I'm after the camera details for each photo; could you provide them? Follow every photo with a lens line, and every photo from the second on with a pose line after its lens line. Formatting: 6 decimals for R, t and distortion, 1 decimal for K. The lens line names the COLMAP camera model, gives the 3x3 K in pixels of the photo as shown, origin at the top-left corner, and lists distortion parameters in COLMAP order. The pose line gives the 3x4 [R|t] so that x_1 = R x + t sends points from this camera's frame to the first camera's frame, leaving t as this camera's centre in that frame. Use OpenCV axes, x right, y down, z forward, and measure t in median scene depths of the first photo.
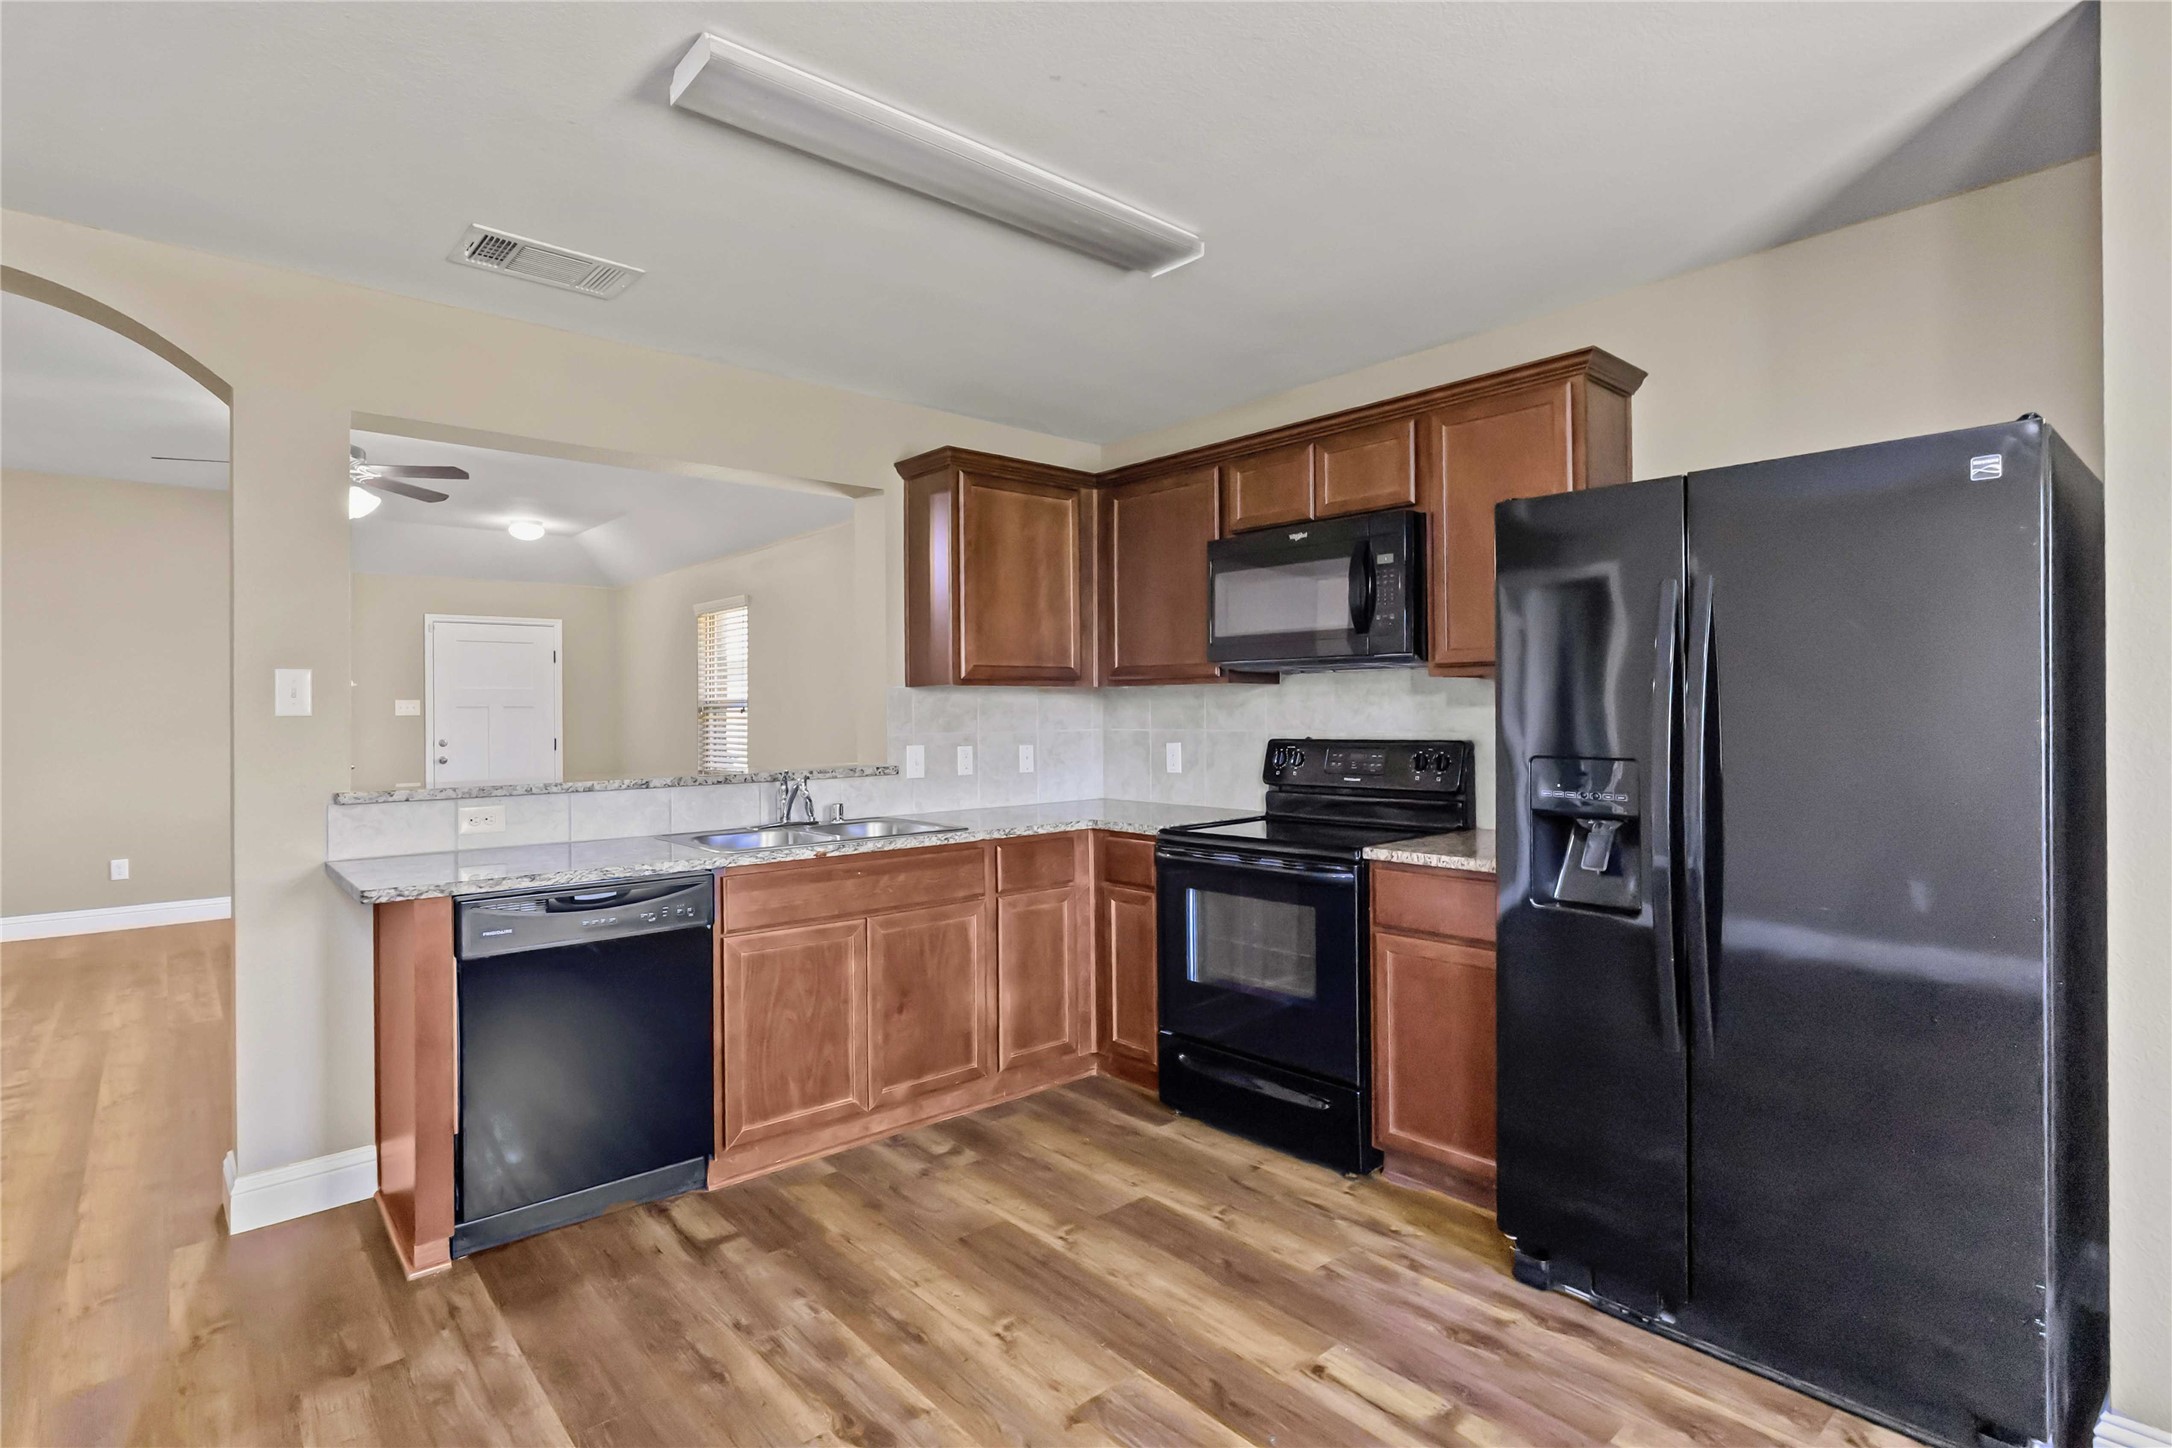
lens RADIAL K [[1043.4, 0, 1042.7], [0, 1043.4, 706.8], [0, 0, 1]] dist [-0.013044, 0.001519]
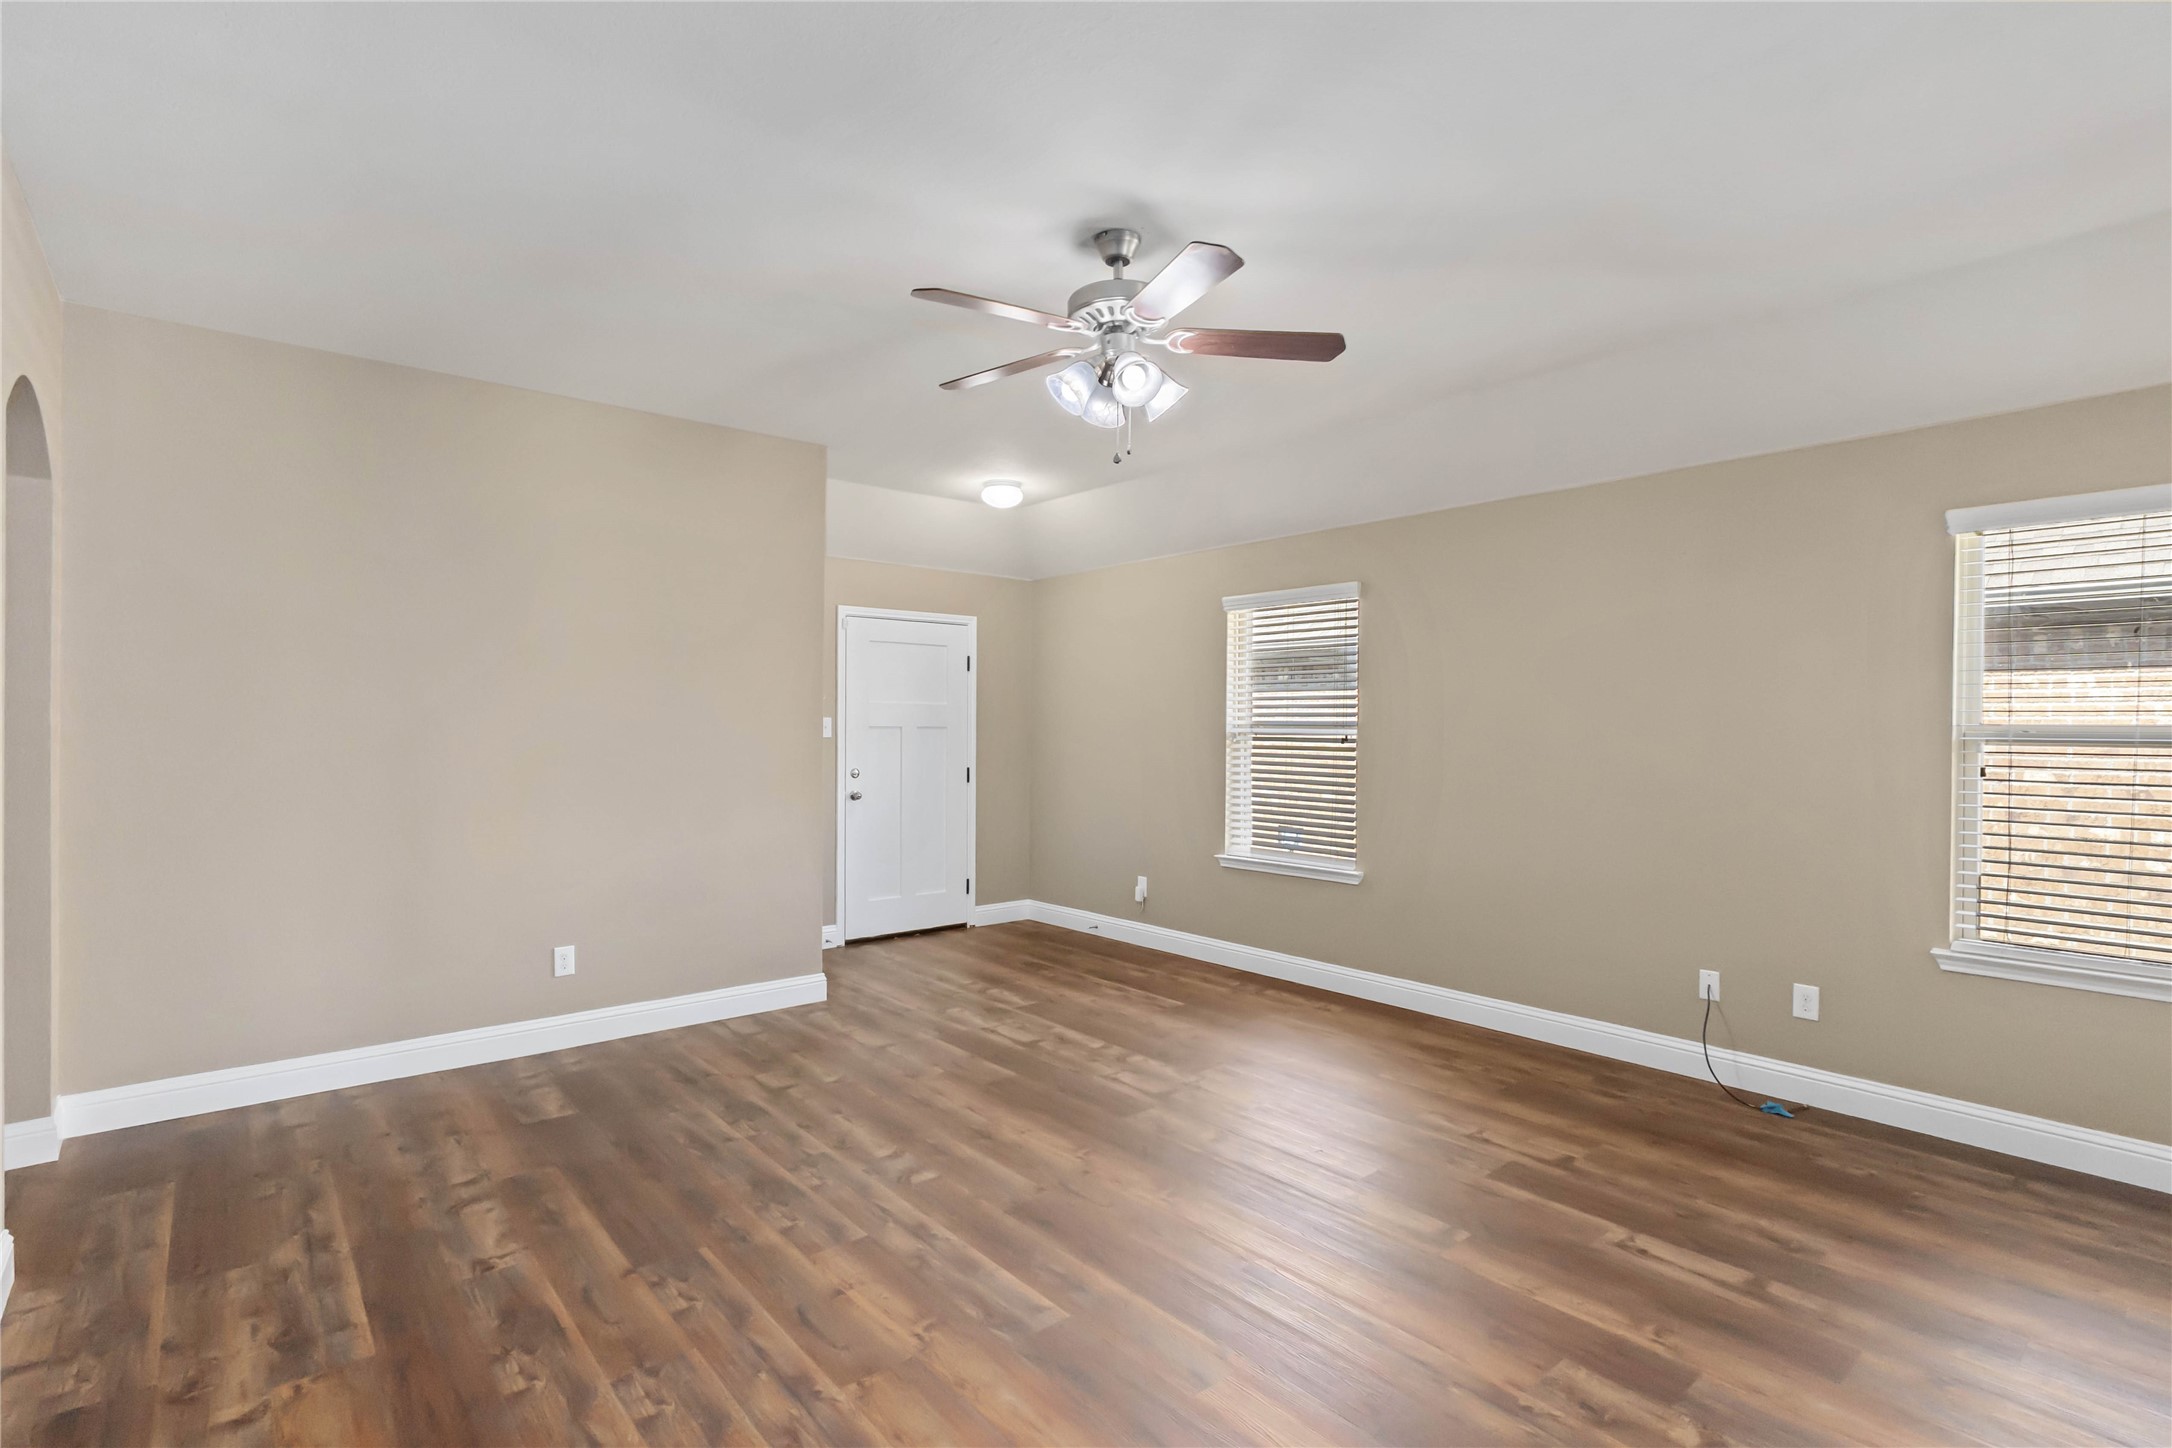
lens RADIAL K [[1005.6, 0, 1067.1], [0, 1005.6, 740.7], [0, 0, 1]] dist [-0.004161, 0.003269]
pose [[0.999799, 0.012367, 0.015795, -0.432189], [-0.012638, 0.999773, 0.017179, -0.004258], [-0.015579, -0.017375, 0.999728, 0.248185]]
